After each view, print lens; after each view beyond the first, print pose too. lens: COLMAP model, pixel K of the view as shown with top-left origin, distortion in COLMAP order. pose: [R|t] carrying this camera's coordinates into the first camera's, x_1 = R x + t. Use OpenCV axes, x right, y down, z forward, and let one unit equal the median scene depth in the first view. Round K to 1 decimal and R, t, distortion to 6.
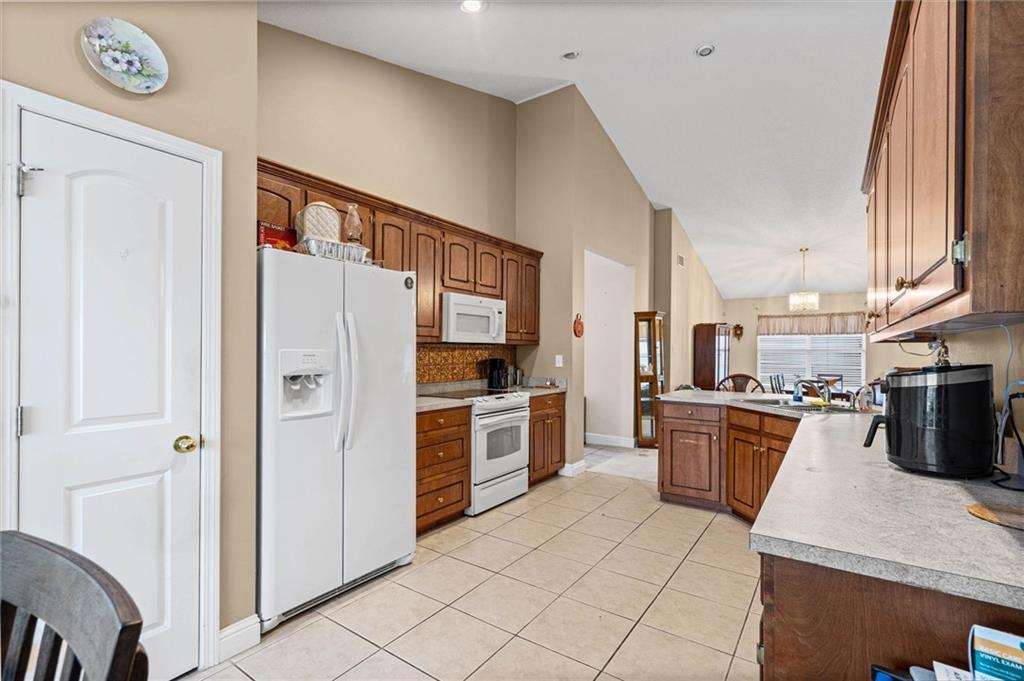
lens RADIAL K [[470.1, 0, 512.0], [0, 470.1, 340.5], [0, 0, 1]] dist [-0.000158, -0.000065]
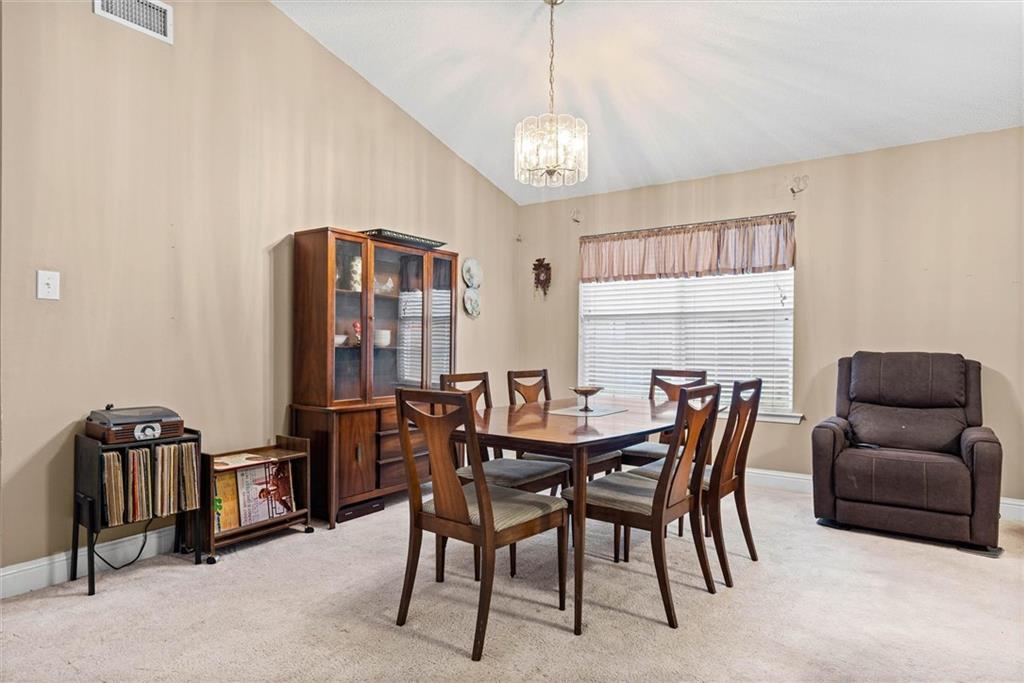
lens RADIAL K [[590.2, 0, 524.8], [0, 590.2, 344.4], [0, 0, 1]] dist [-0.001986, -0.000539]
pose [[0.999616, -0.002631, 0.027576, 0.463572], [0.002029, 0.999759, 0.021840, 0.035028], [-0.027627, -0.021776, 0.999381, 0.456752]]
